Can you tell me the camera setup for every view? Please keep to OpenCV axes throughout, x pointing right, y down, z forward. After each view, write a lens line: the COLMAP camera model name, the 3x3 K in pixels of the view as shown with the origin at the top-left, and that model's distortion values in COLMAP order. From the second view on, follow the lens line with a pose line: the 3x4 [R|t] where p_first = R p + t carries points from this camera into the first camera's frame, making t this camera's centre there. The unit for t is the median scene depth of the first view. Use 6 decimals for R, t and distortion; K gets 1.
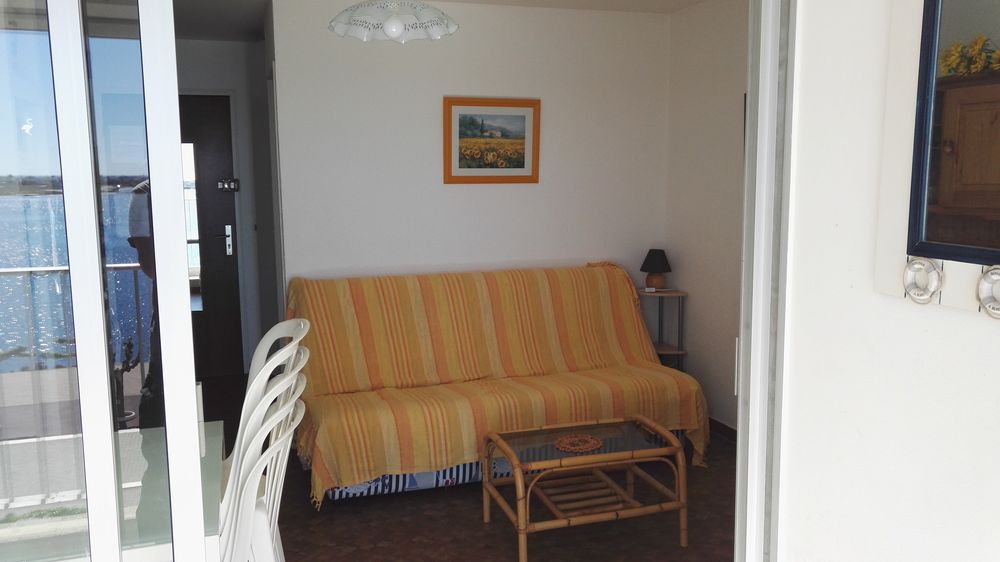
lens RADIAL K [[809.5, 0, 500.0], [0, 809.5, 281.0], [0, 0, 1]] dist [0.054402, -0.002908]
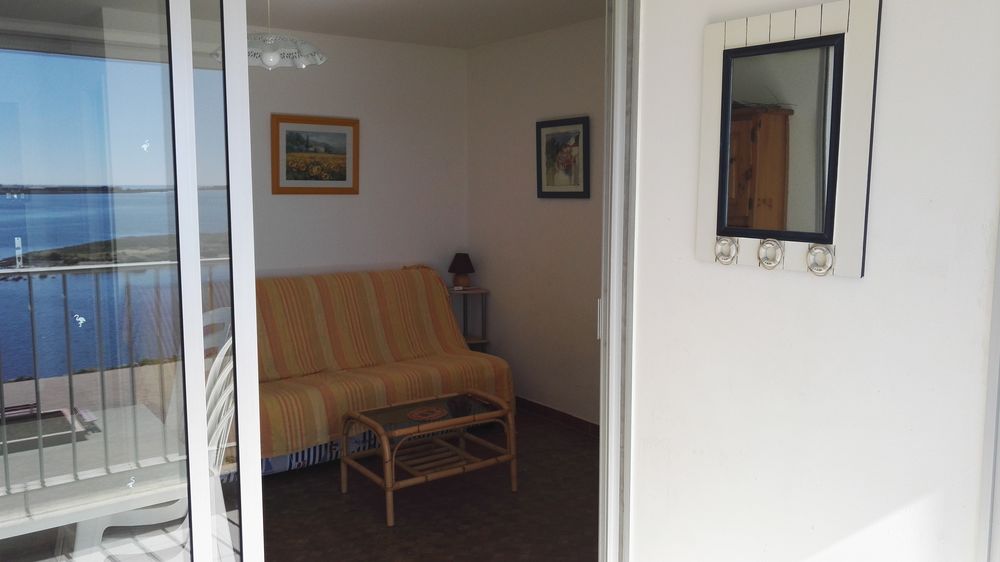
lens RADIAL K [[804.5, 0, 500.0], [0, 804.5, 281.0], [0, 0, 1]] dist [0.076391, -0.213629]
pose [[0.952233, -0.026346, 0.304233, -0.133166], [0.031516, 0.999430, -0.012092, 0.020901], [-0.303741, 0.021103, 0.952521, -0.132728]]
